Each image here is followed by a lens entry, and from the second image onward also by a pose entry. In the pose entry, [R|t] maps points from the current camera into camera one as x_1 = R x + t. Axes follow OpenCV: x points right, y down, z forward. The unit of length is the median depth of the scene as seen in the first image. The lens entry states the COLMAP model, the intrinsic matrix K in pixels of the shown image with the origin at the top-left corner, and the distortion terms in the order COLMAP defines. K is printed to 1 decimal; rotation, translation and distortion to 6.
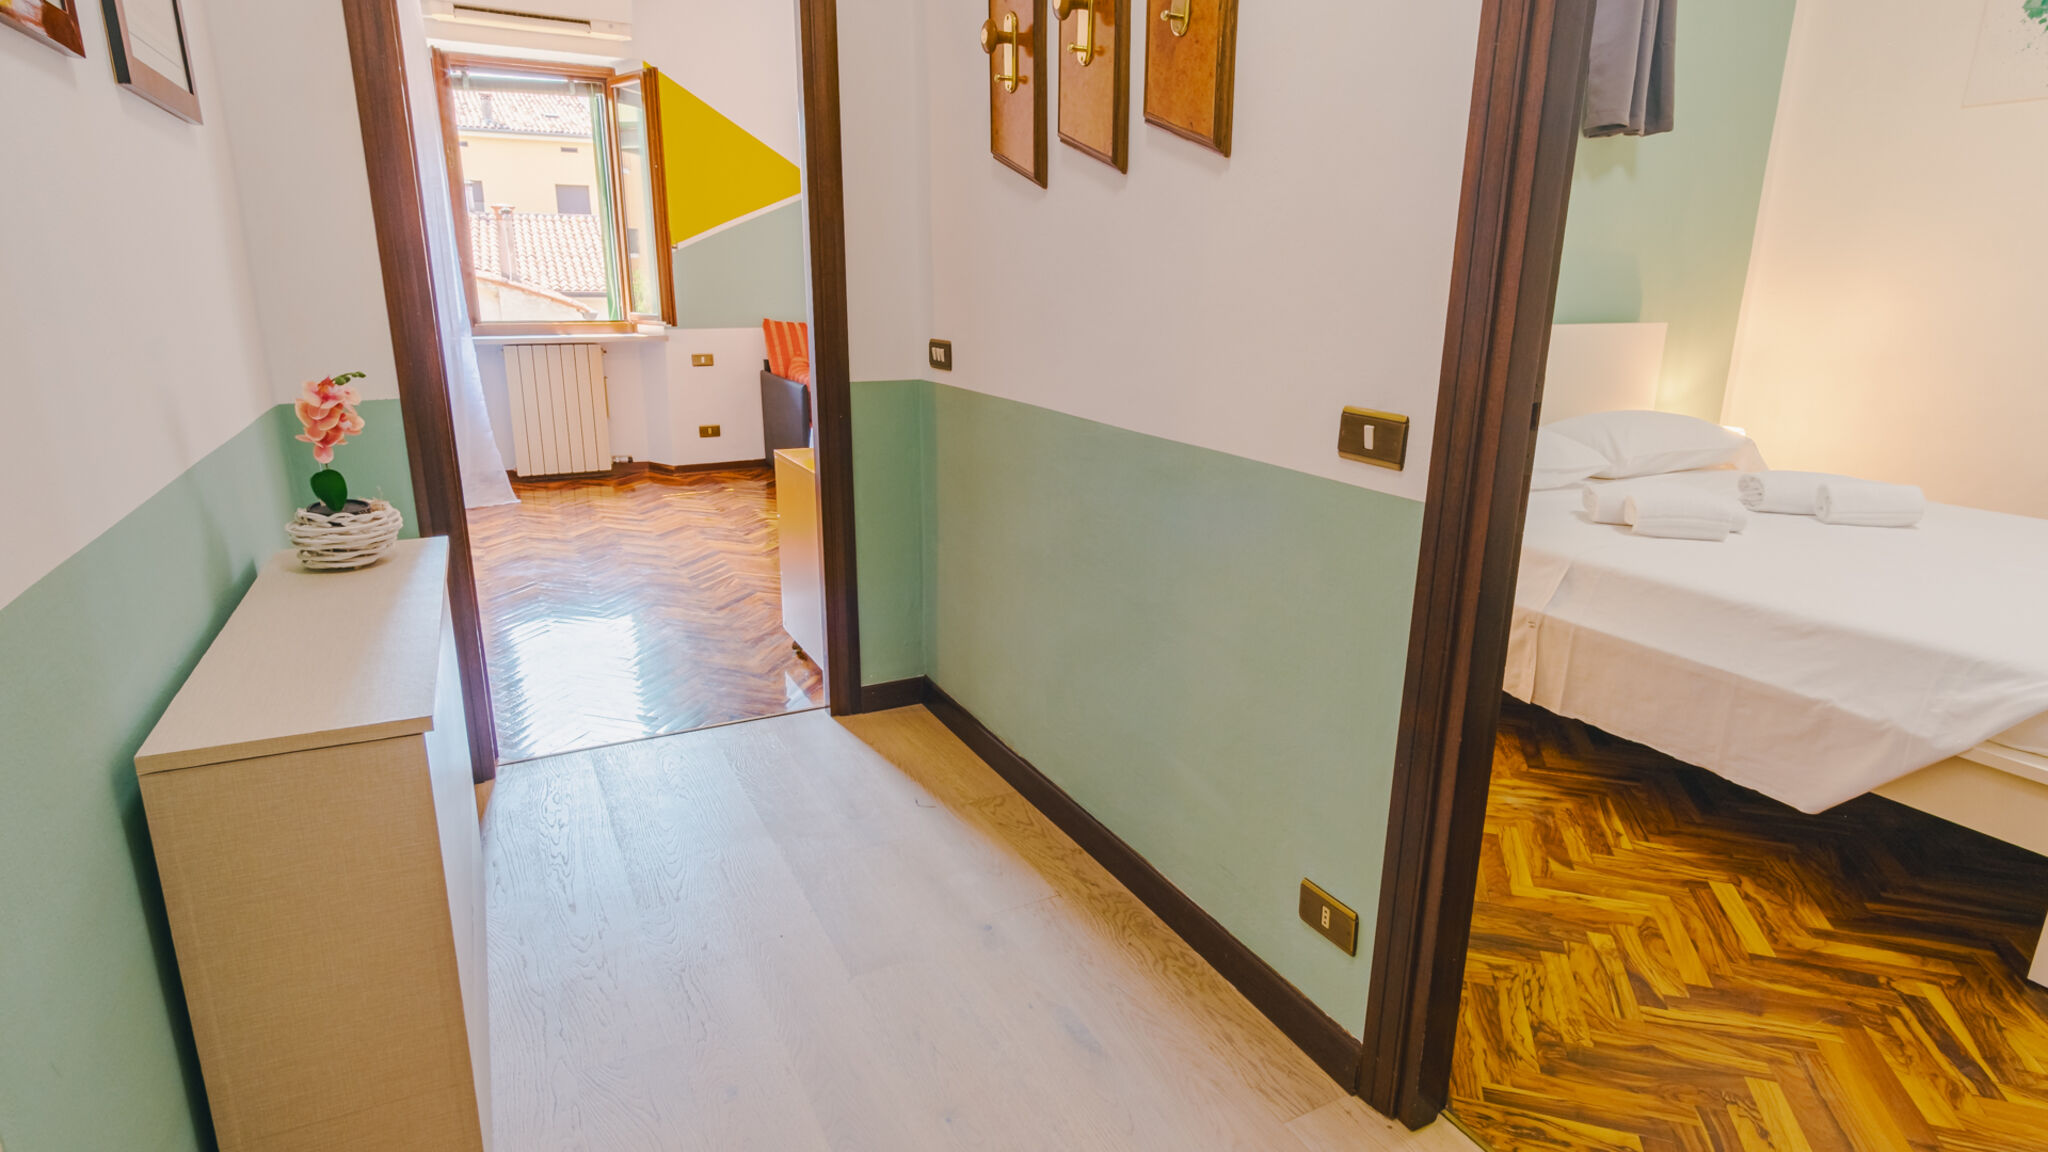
lens RADIAL K [[1083.2, 0, 1023.6], [0, 1083.2, 571.3], [0, 0, 1]] dist [-0.000729, 0.006527]
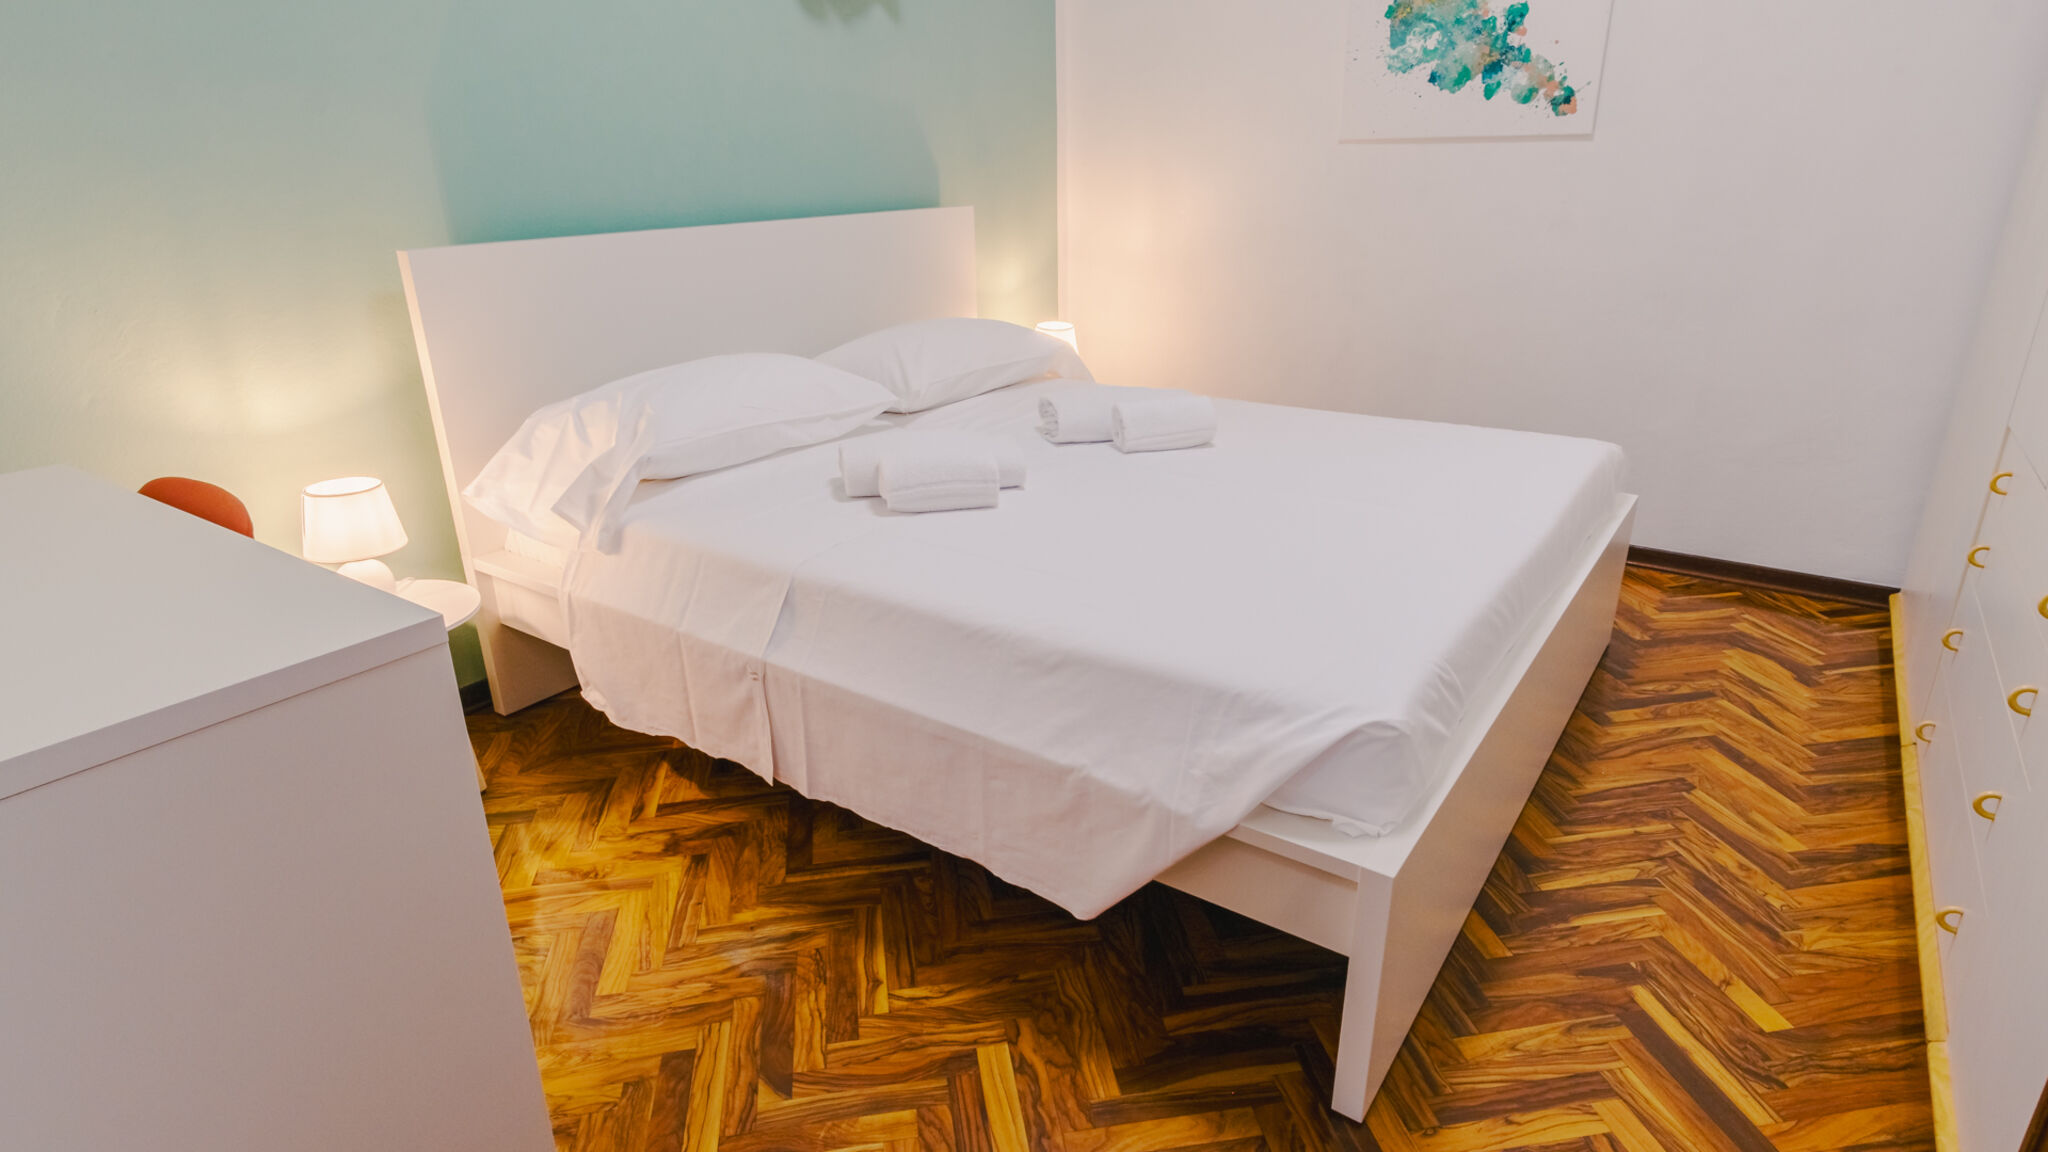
lens RADIAL K [[1083.2, 0, 1023.6], [0, 1083.2, 571.3], [0, 0, 1]] dist [-0.000729, 0.006527]
pose [[0.898020, -0.185313, 0.399023, 0.417501], [0.146500, 0.981158, 0.125961, -0.089135], [-0.414847, -0.054659, 0.908248, 0.360053]]
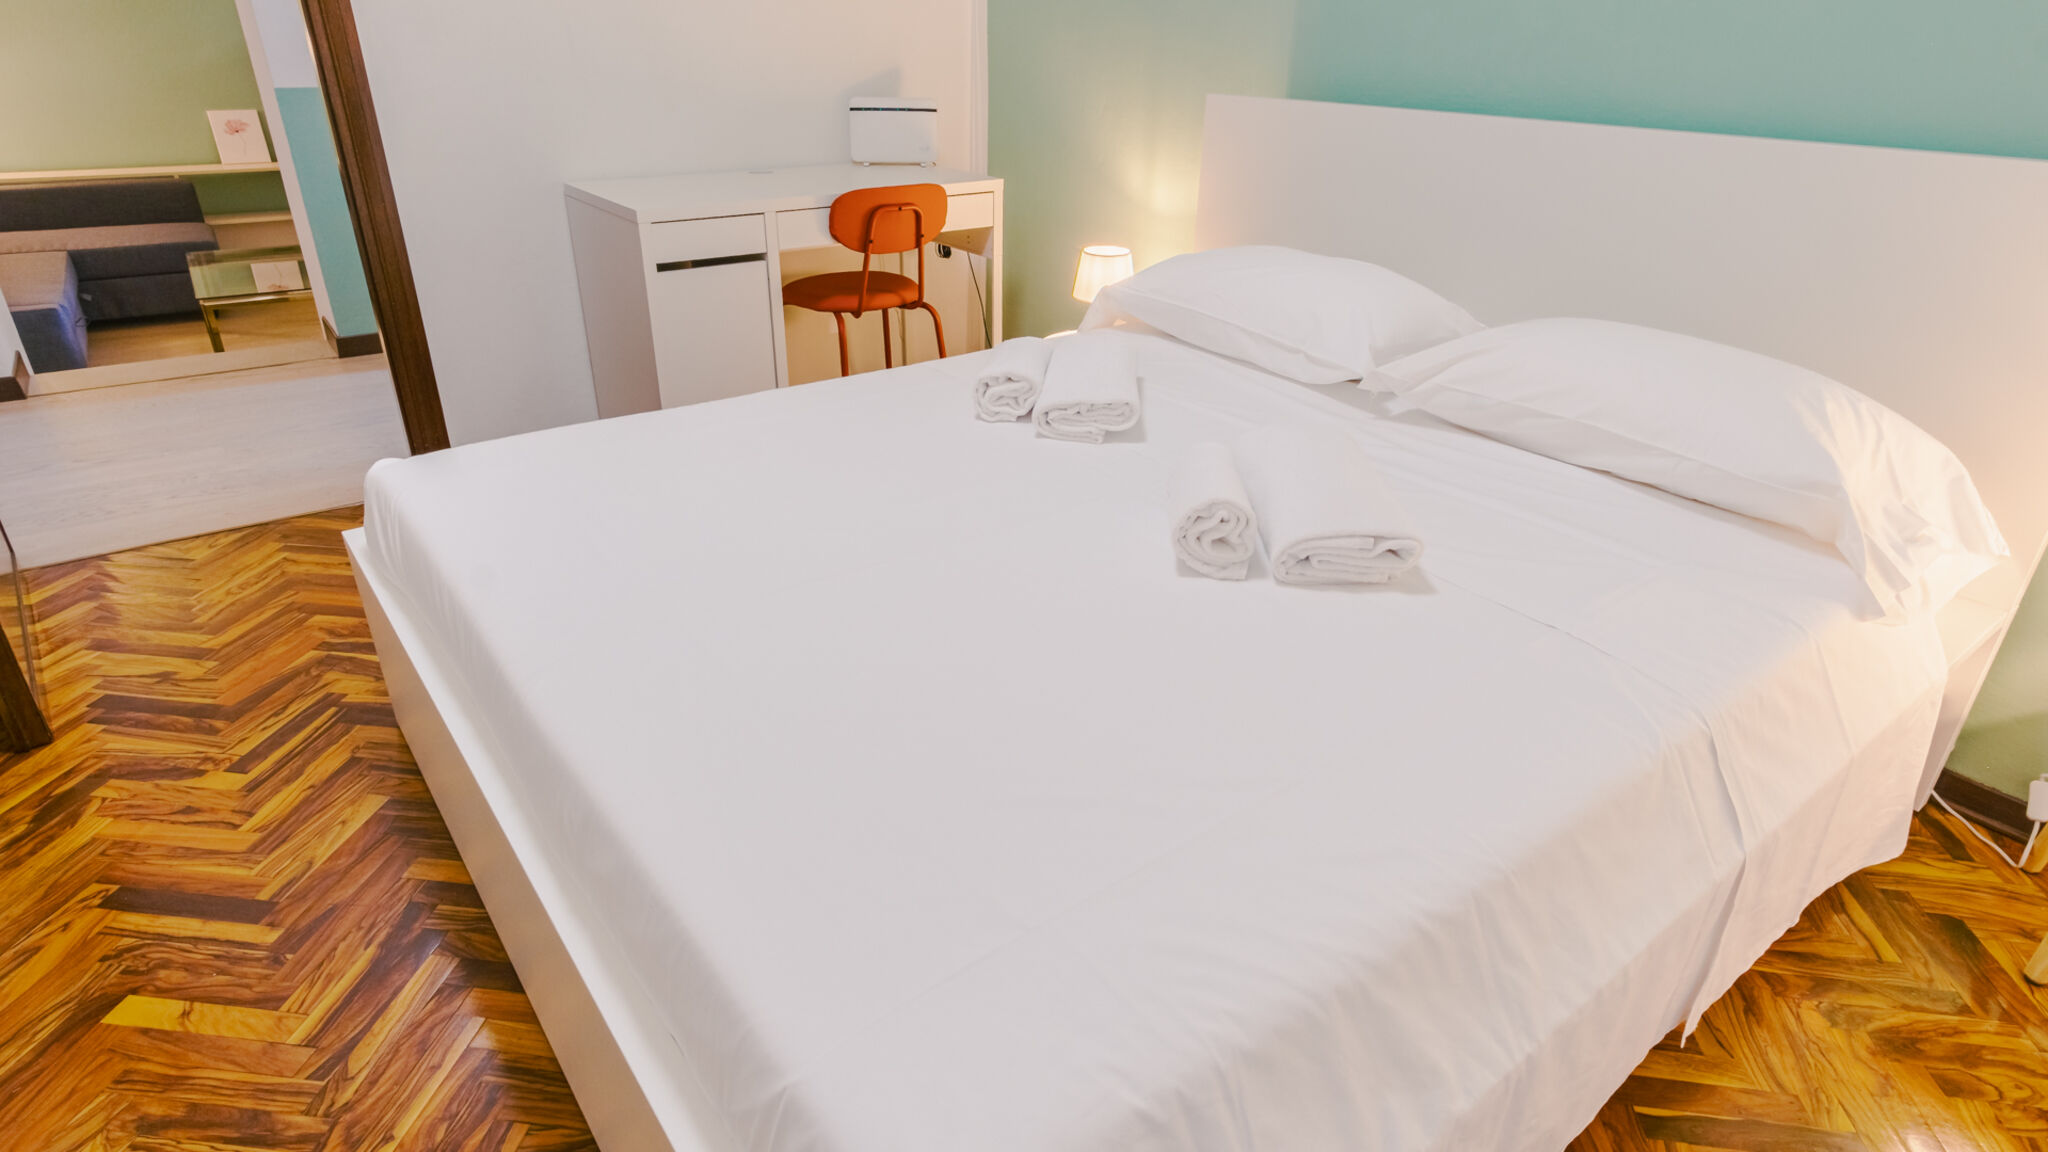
lens RADIAL K [[1083.2, 0, 1023.6], [0, 1083.2, 571.3], [0, 0, 1]] dist [-0.000729, 0.006527]
pose [[0.179120, 0.451736, -0.873985, 1.488777], [-0.282193, 0.874615, 0.394227, -0.254976], [0.942488, 0.176018, 0.284138, 0.978125]]
